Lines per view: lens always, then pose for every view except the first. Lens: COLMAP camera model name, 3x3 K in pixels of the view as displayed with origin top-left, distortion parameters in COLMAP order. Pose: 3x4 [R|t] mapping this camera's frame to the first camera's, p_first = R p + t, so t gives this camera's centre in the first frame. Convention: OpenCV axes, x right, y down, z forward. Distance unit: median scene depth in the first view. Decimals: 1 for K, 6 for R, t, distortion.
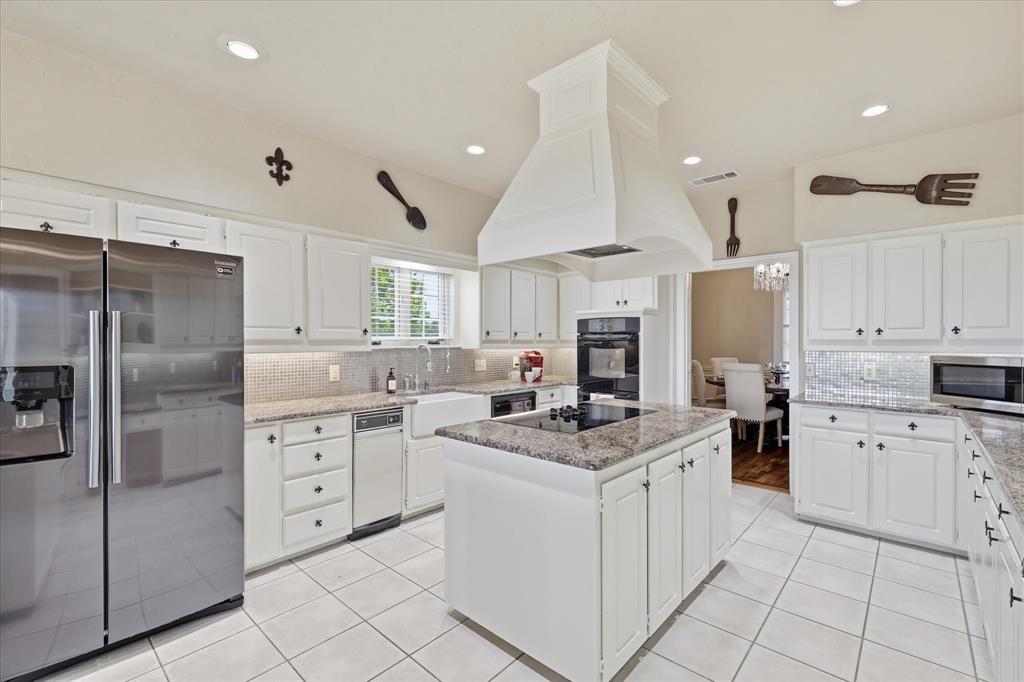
lens RADIAL K [[446.3, 0, 516.0], [0, 446.3, 341.1], [0, 0, 1]] dist [0.004771, -0.000276]
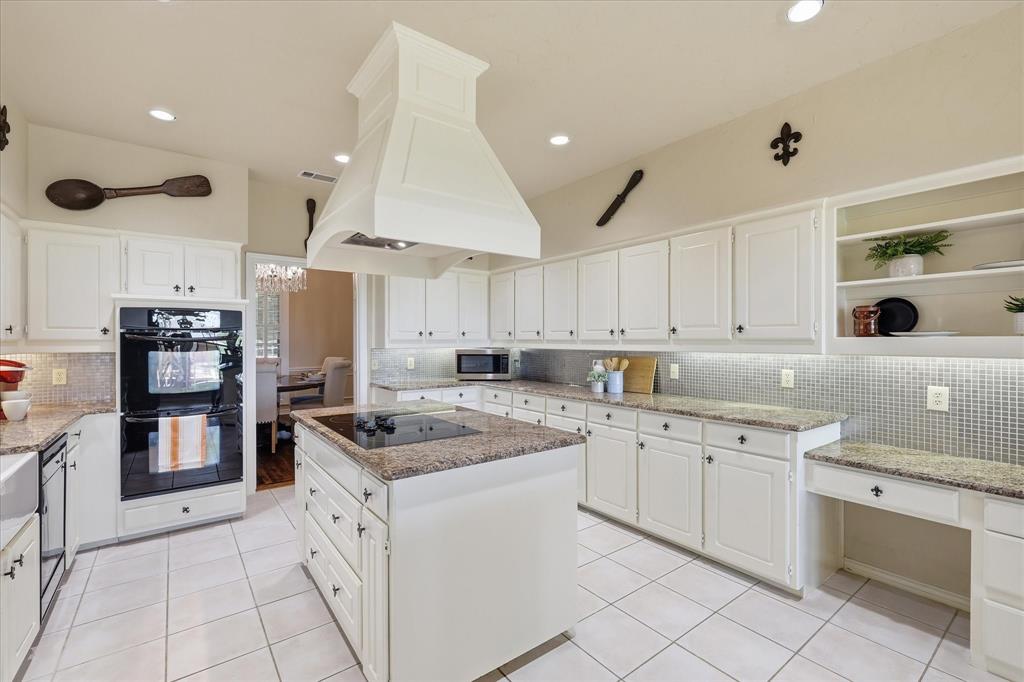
lens RADIAL K [[446.3, 0, 514.4], [0, 446.3, 339.9], [0, 0, 1]] dist [0.004771, -0.000276]
pose [[0.190255, 0.000356, 0.981735, -0.531976], [0.002499, 0.999997, -0.000847, 0.000020], [-0.981731, 0.002615, 0.190254, 0.459484]]
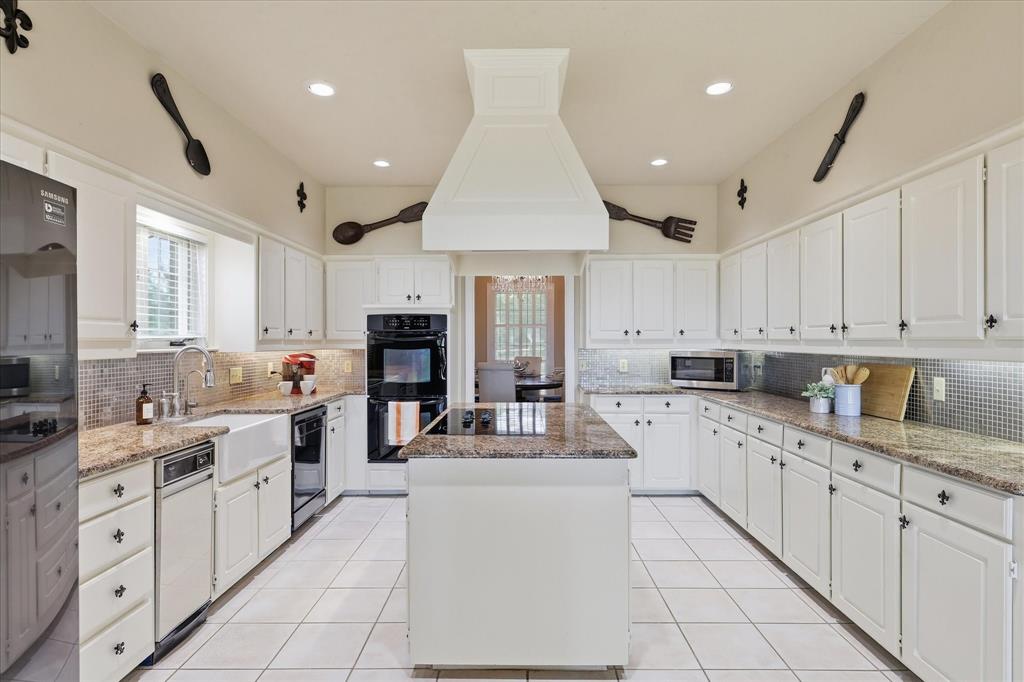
lens RADIAL K [[533.6, 0, 516.3], [0, 533.6, 339.9], [0, 0, 1]] dist [0.001768, 0.000738]
pose [[0.749050, -0.000724, 0.662513, -0.437194], [0.002126, 0.999997, -0.001311, -0.000066], [-0.662510, 0.002390, 0.749049, 0.100193]]
